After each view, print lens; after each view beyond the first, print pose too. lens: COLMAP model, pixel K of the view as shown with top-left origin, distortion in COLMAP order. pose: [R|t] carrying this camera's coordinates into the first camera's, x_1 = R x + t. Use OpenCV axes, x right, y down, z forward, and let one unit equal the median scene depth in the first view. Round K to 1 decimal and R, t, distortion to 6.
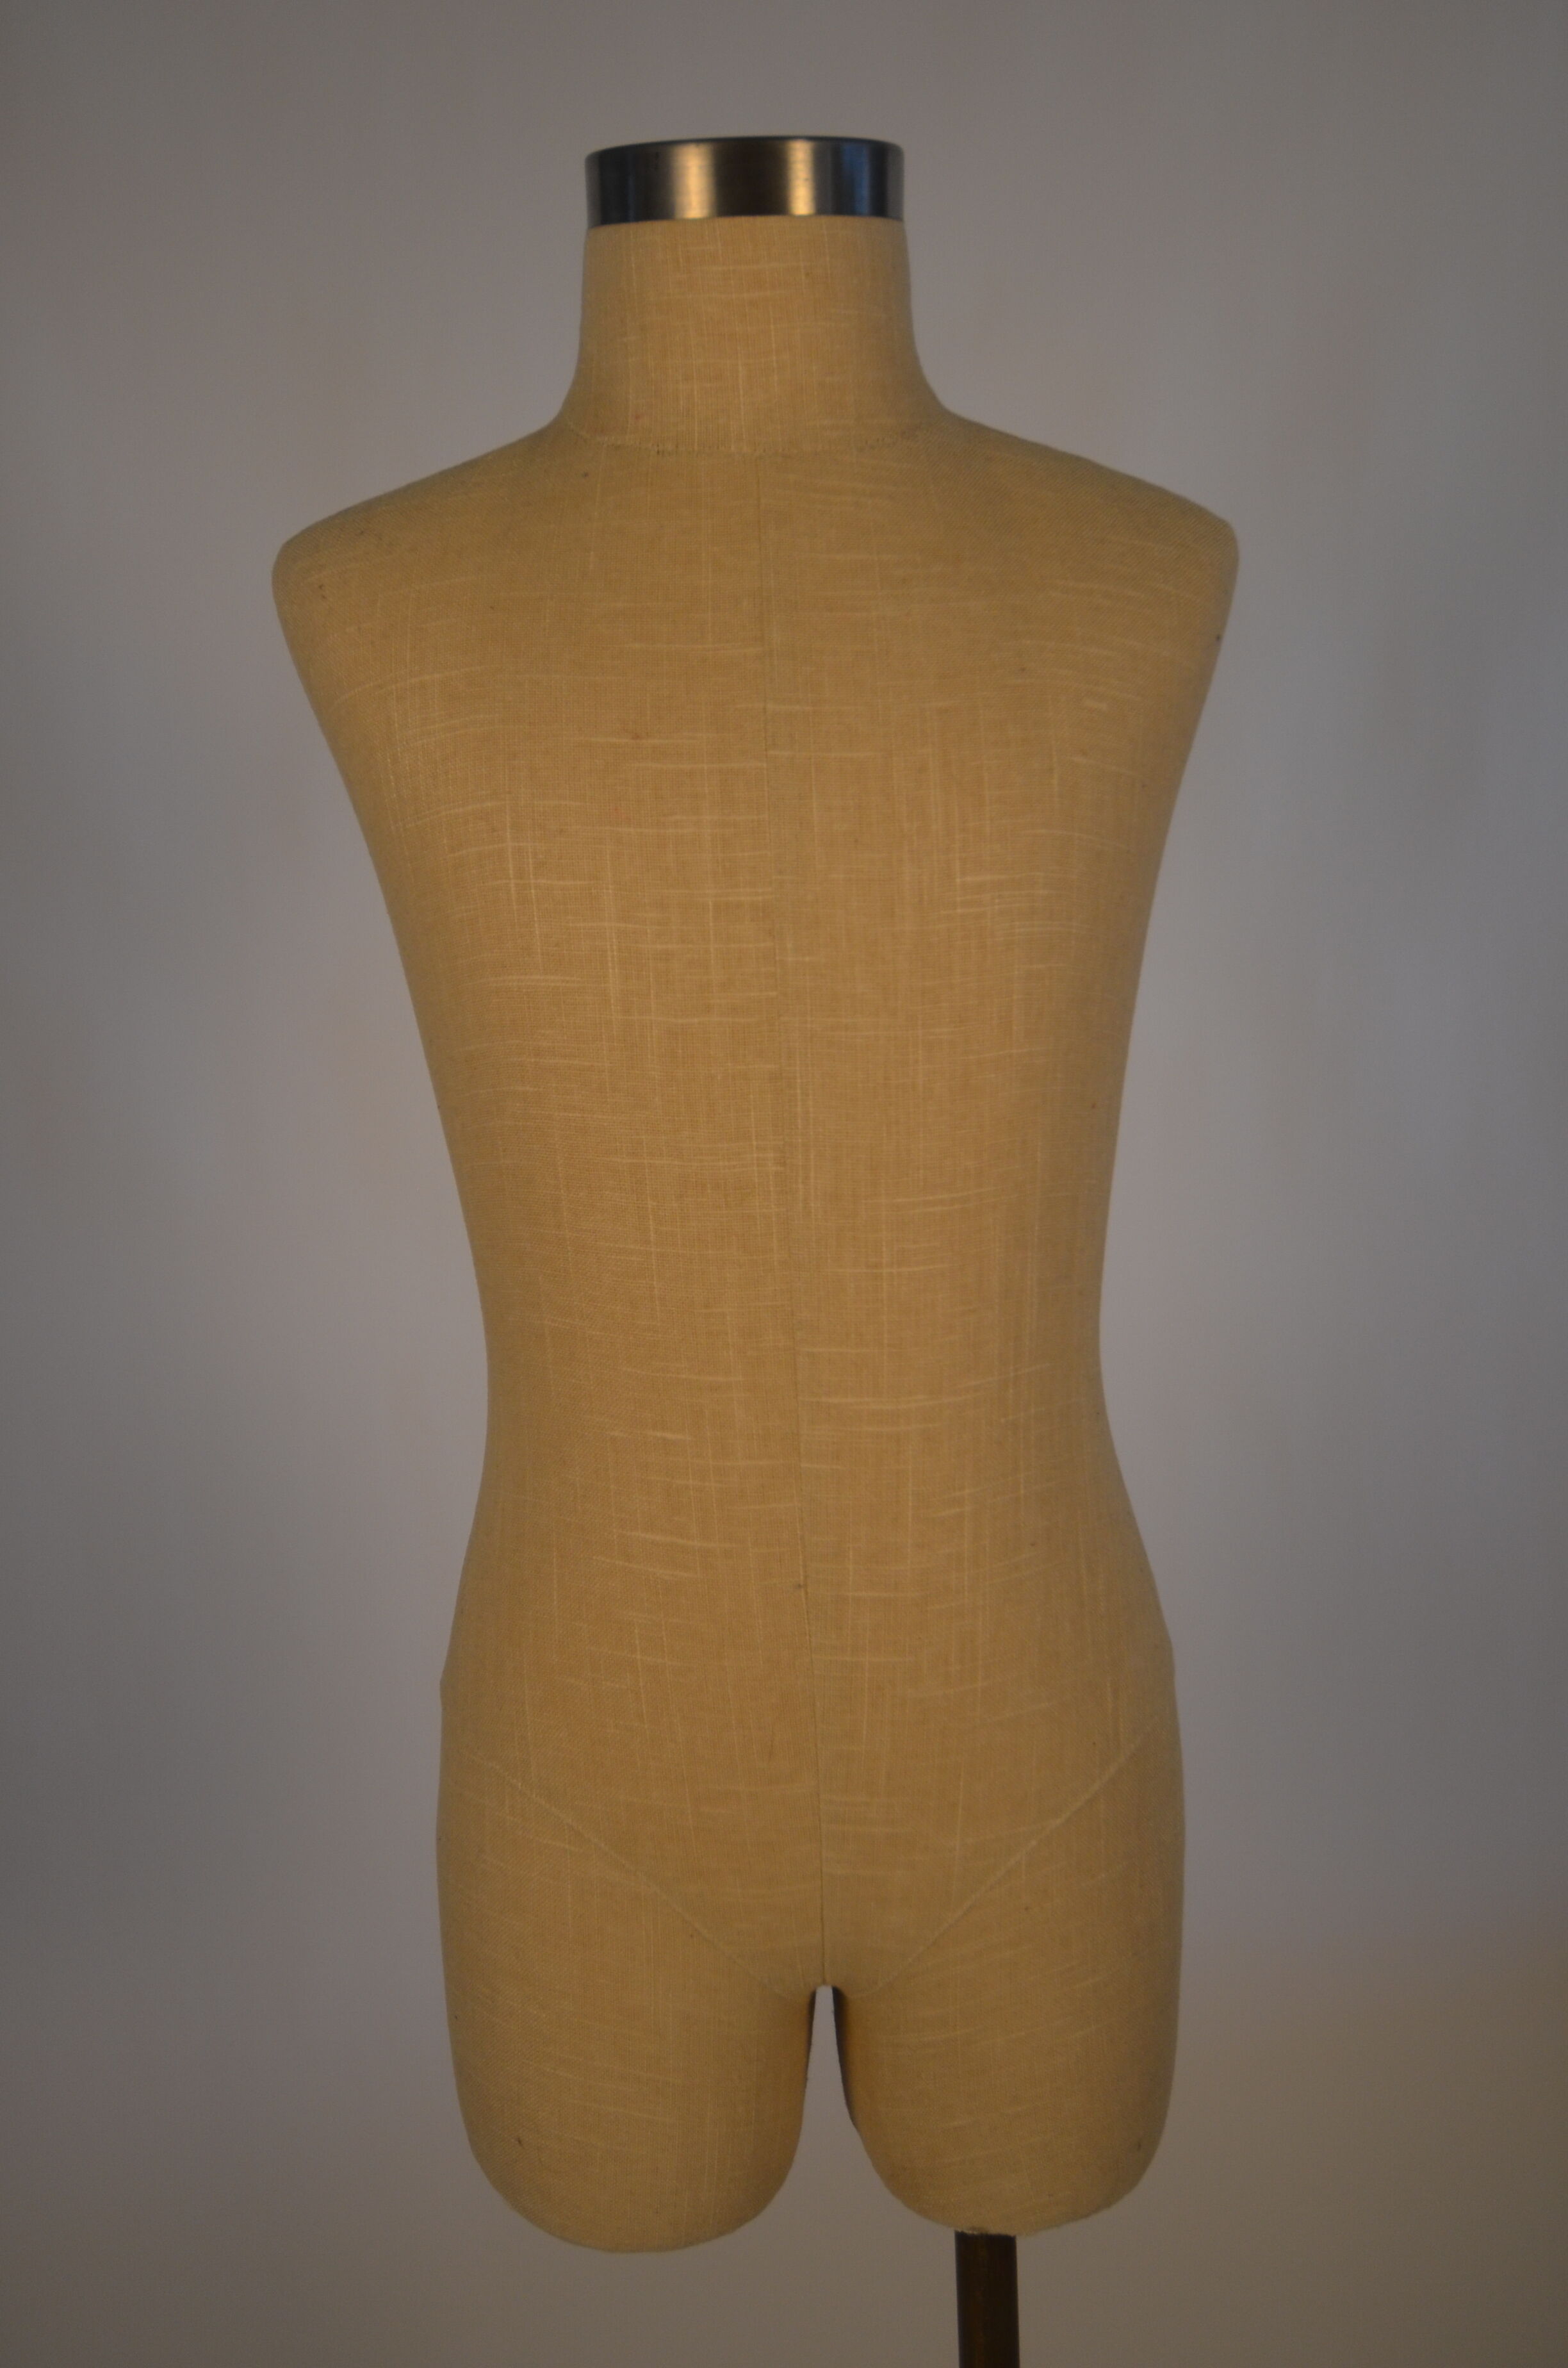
lens RADIAL K [[1872.8, 0, 755.0], [0, 1872.8, 1205.1], [0, 0, 1]] dist [0.036732, -0.004829]
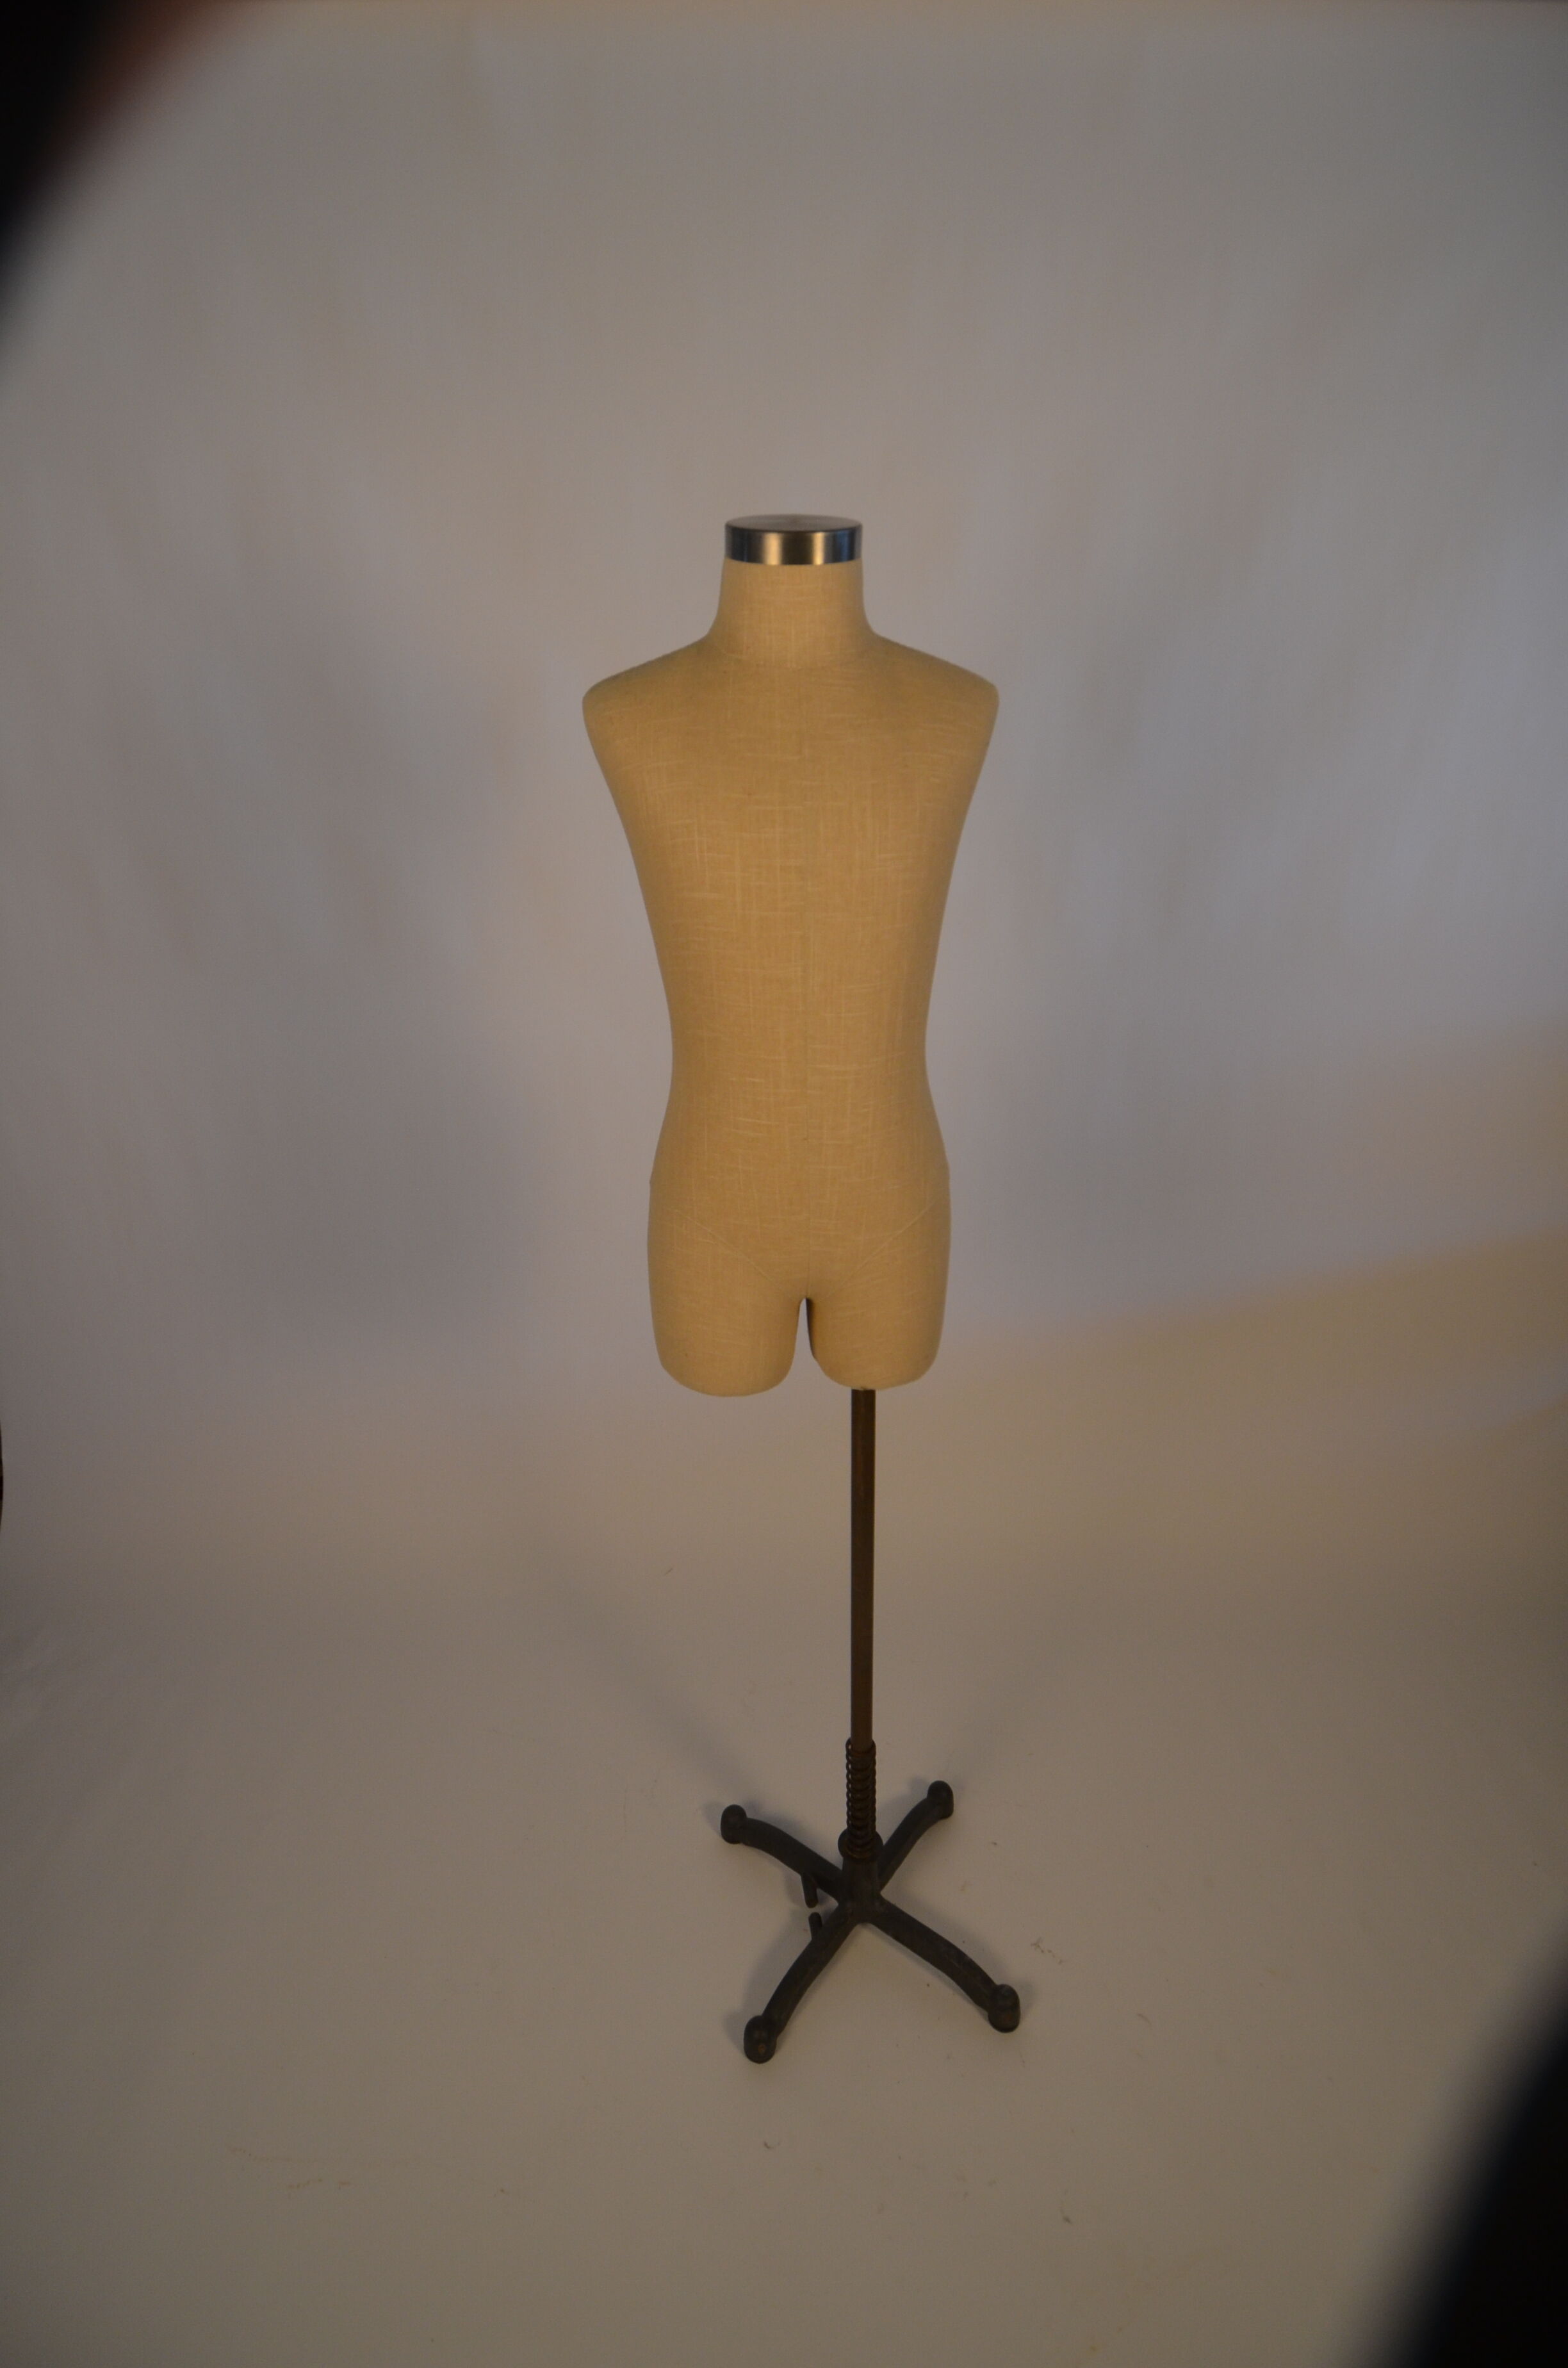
lens RADIAL K [[1186.8, 0, 751.2], [0, 1186.8, 1212.1], [0, 0, 1]] dist [0.019783, -0.020437]
pose [[0.999122, 0.001620, 0.041858, -0.120158], [-0.010616, 0.976422, 0.215609, -0.049448], [-0.040522, -0.215864, 0.975582, -0.615360]]
